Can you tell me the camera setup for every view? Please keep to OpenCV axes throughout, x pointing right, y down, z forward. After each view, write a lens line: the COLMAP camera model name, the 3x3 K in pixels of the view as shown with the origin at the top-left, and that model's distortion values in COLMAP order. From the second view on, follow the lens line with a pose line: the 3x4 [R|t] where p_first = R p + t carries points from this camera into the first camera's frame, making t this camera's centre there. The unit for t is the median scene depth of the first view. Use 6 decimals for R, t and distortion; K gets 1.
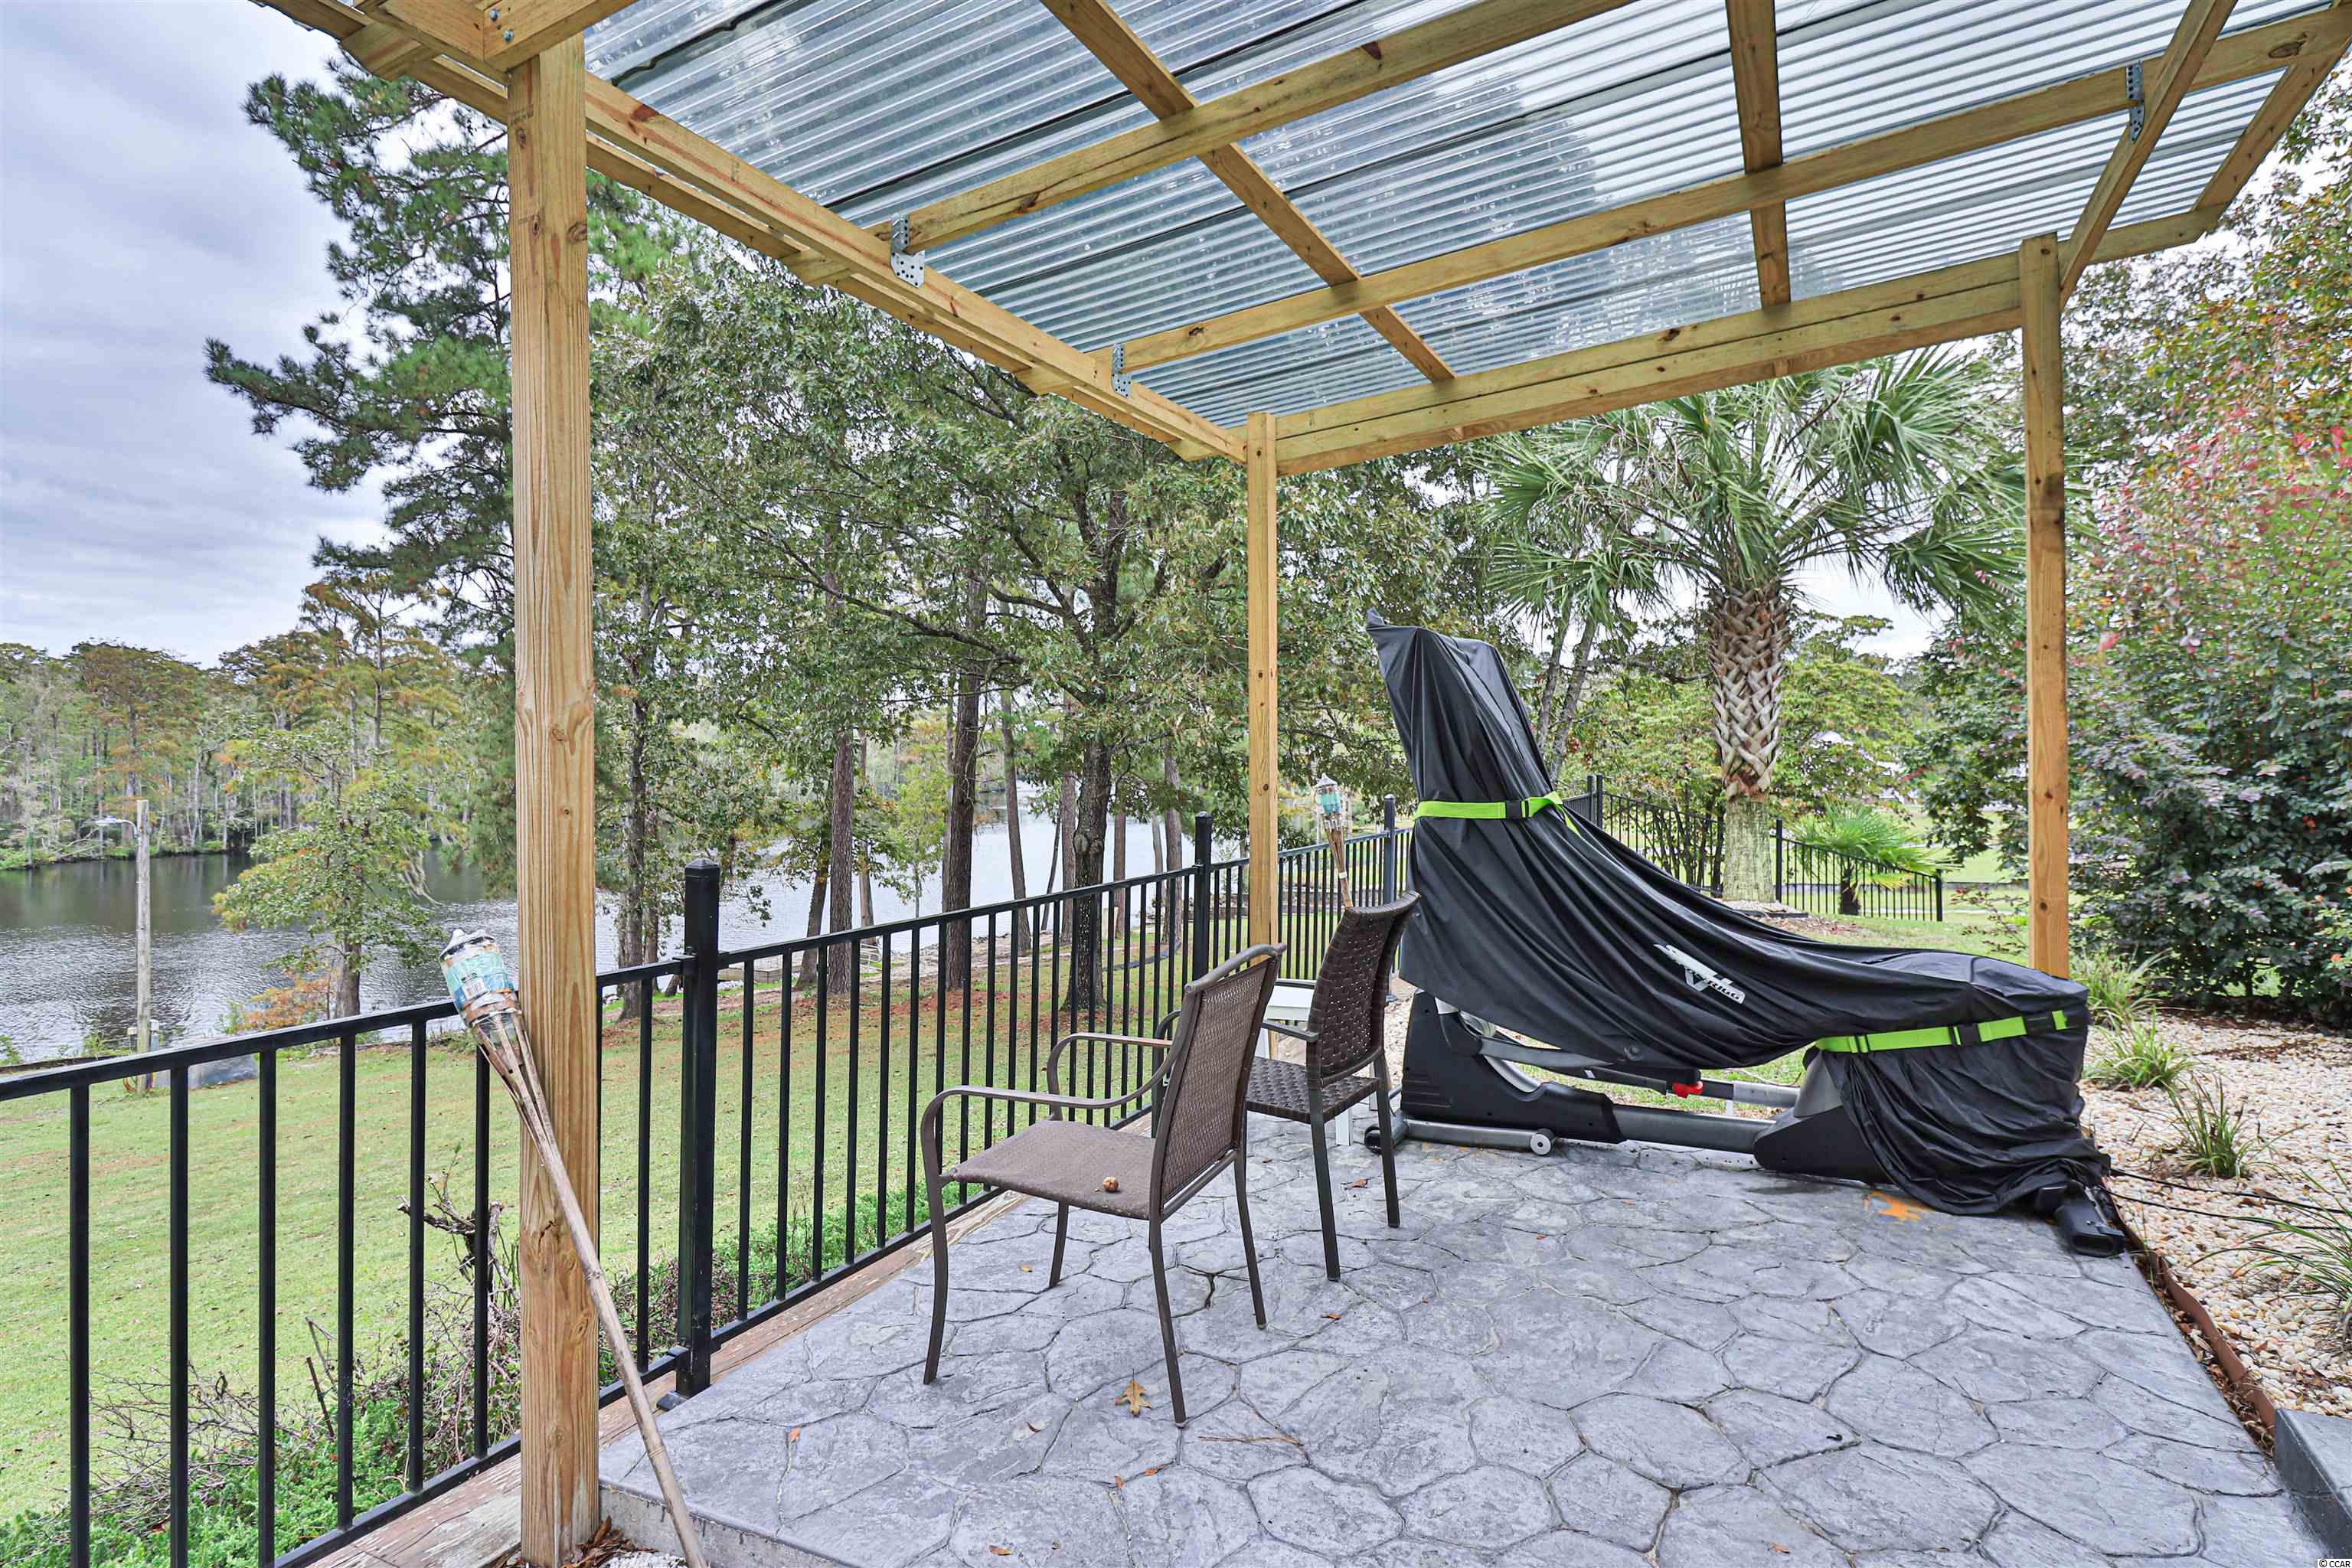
lens RADIAL K [[1209.1, 0, 1230.3], [0, 1209.1, 766.2], [0, 0, 1]] dist [0.013798, 0.000235]
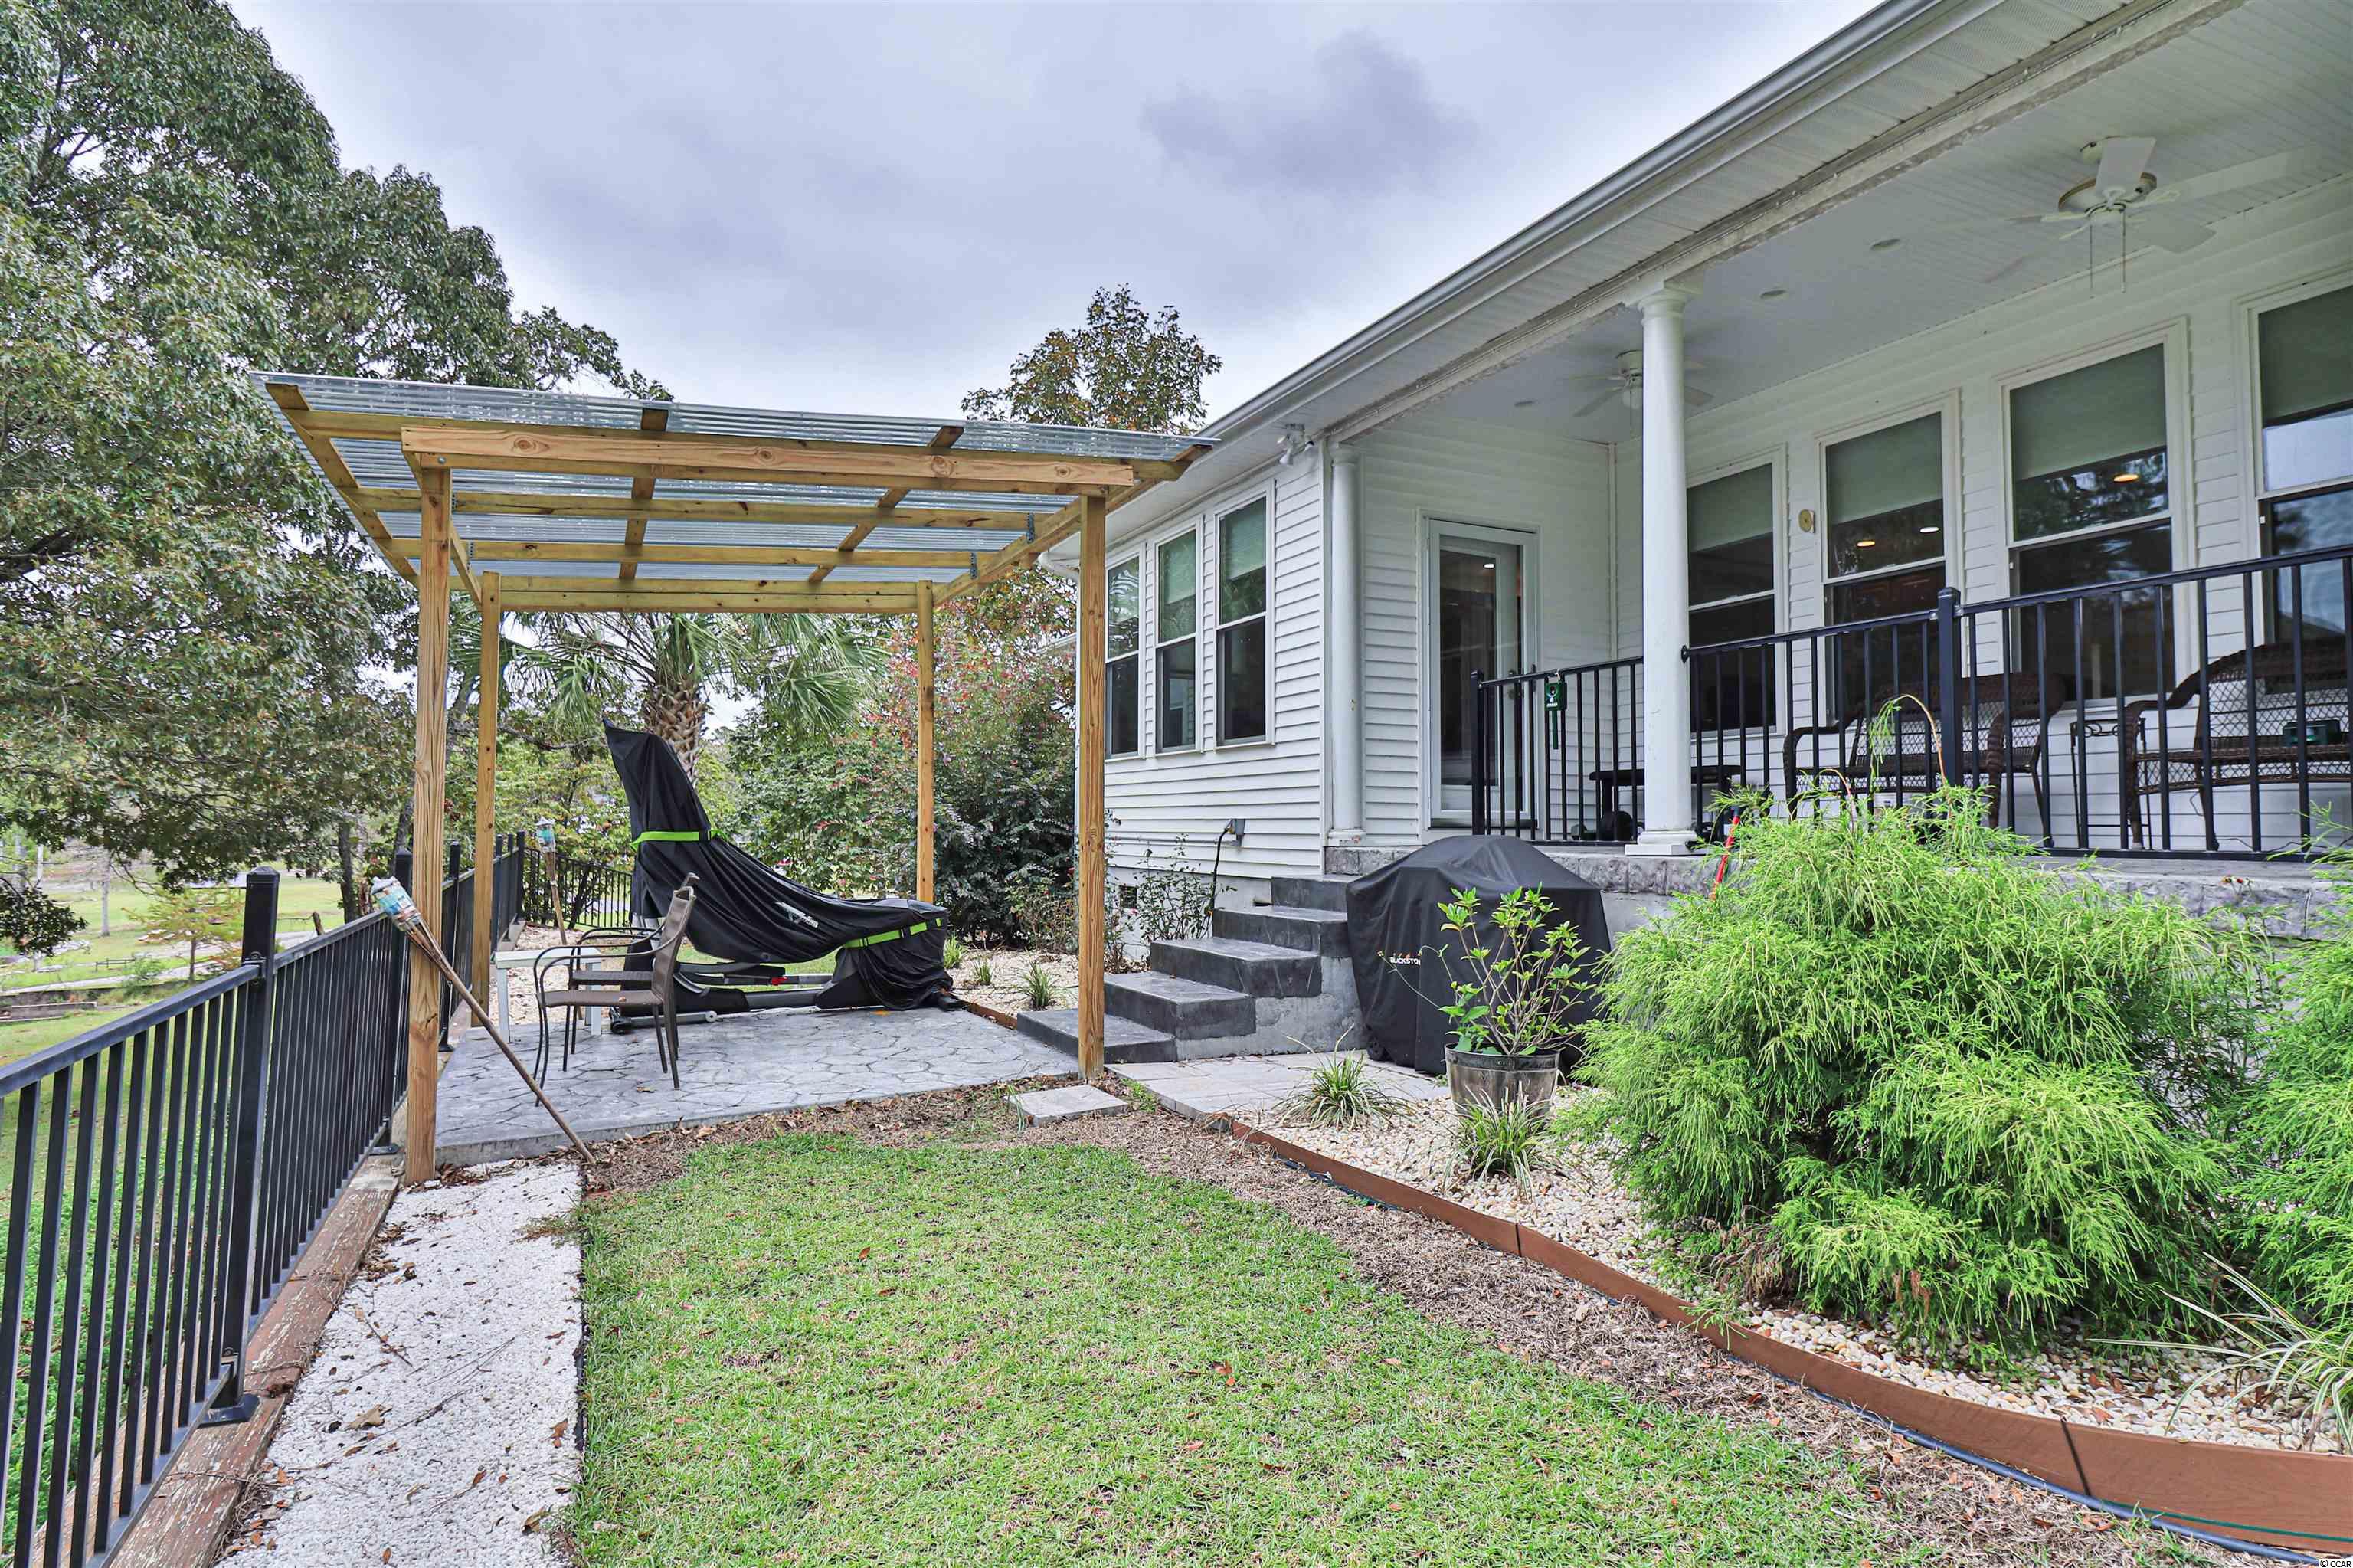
lens RADIAL K [[1248.0, 0, 1183.5], [0, 1248.0, 786.5], [0, 0, 1]] dist [0.001048, 0.000269]
pose [[0.622858, 0.033521, 0.781616, -0.684526], [-0.002958, 0.999175, -0.040494, 0.030416], [-0.782329, 0.022910, 0.622444, -0.656344]]
